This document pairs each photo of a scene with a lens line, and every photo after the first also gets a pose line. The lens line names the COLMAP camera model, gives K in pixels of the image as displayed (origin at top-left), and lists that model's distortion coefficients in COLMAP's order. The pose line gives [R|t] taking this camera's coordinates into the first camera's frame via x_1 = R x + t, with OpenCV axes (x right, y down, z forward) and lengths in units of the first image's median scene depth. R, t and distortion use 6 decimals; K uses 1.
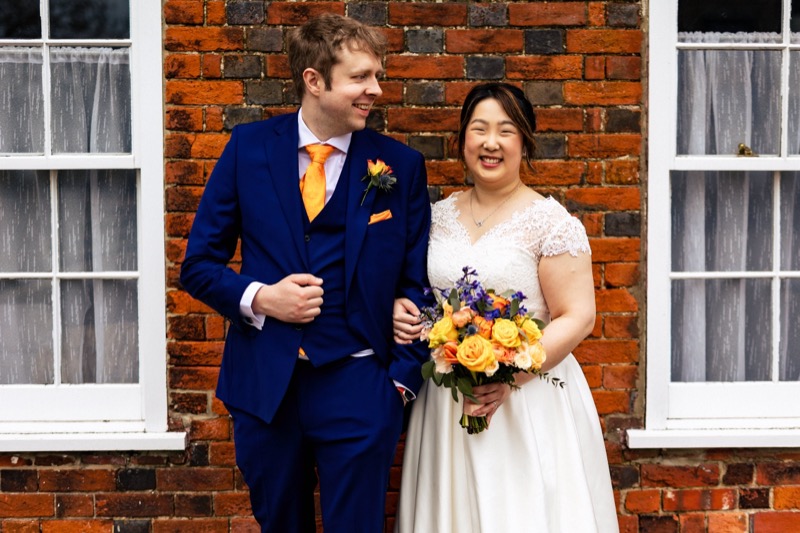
lens RADIAL K [[1158.6, 0, 382.9], [0, 1158.6, 280.5], [0, 0, 1]] dist [-0.014178, 0.008541]
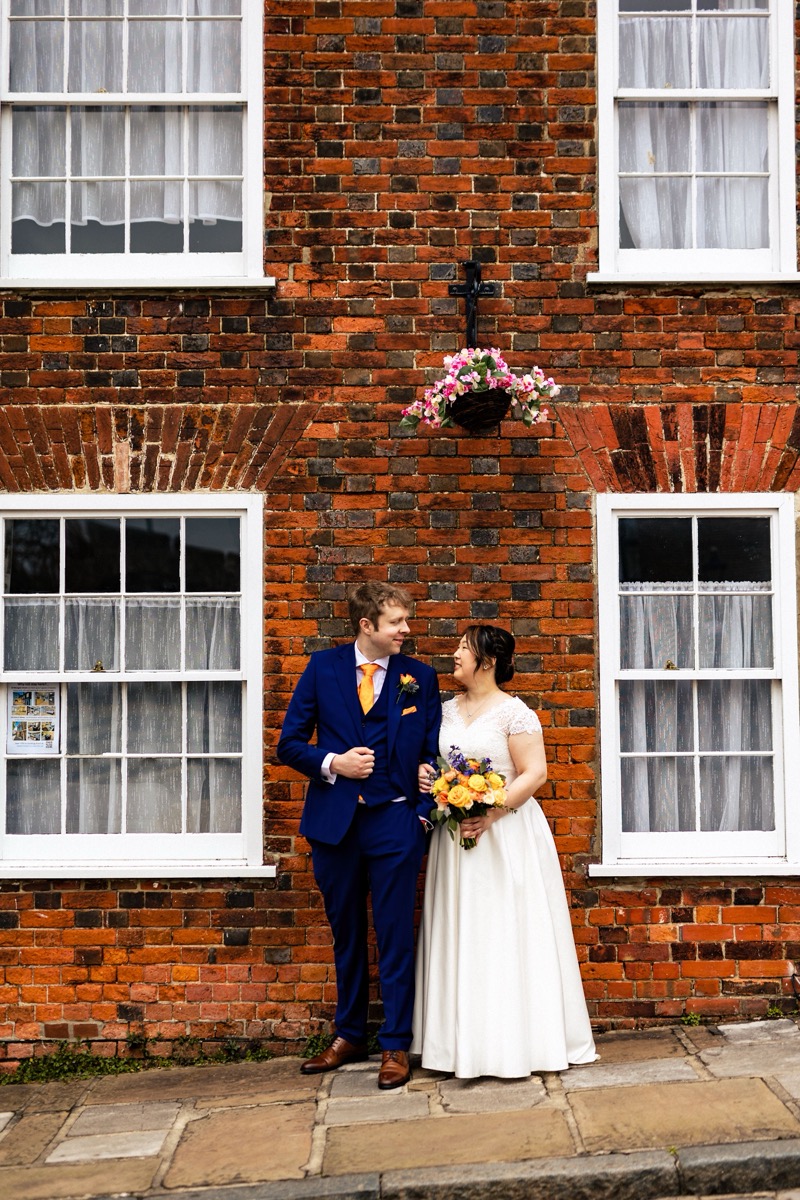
lens RADIAL K [[1739.8, 0, 400.0], [0, 1739.8, 600.0], [0, 0, 1]] dist [-0.012207, -0.024523]
pose [[0.999614, -0.005390, -0.027248, 0.041607], [0.001635, 0.990705, -0.136019, 0.098711], [0.027728, 0.135922, 0.990331, -1.149329]]
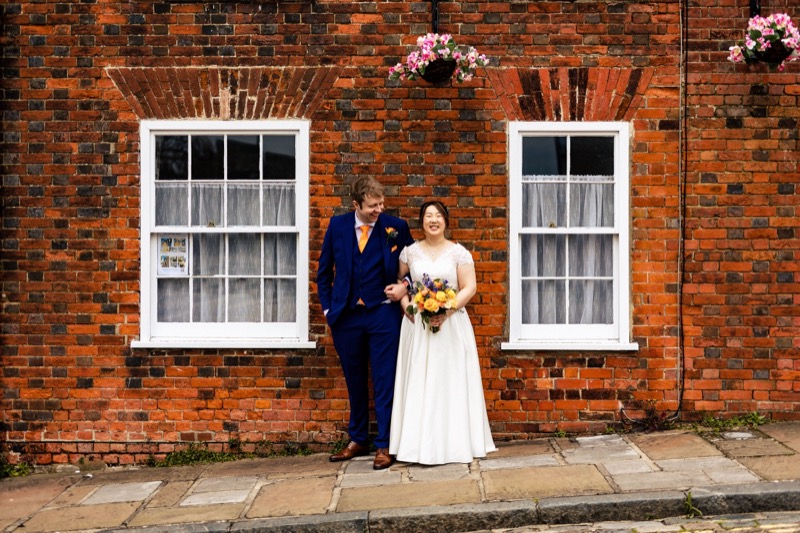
lens RADIAL K [[1159.9, 0, 400.0], [0, 1159.9, 266.5], [0, 0, 1]] dist [-0.012207, -0.024523]
pose [[0.998760, 0.003856, -0.049632, 0.122484], [-0.007359, 0.997477, -0.070602, 0.143984], [0.049234, 0.070879, 0.996269, -1.398473]]
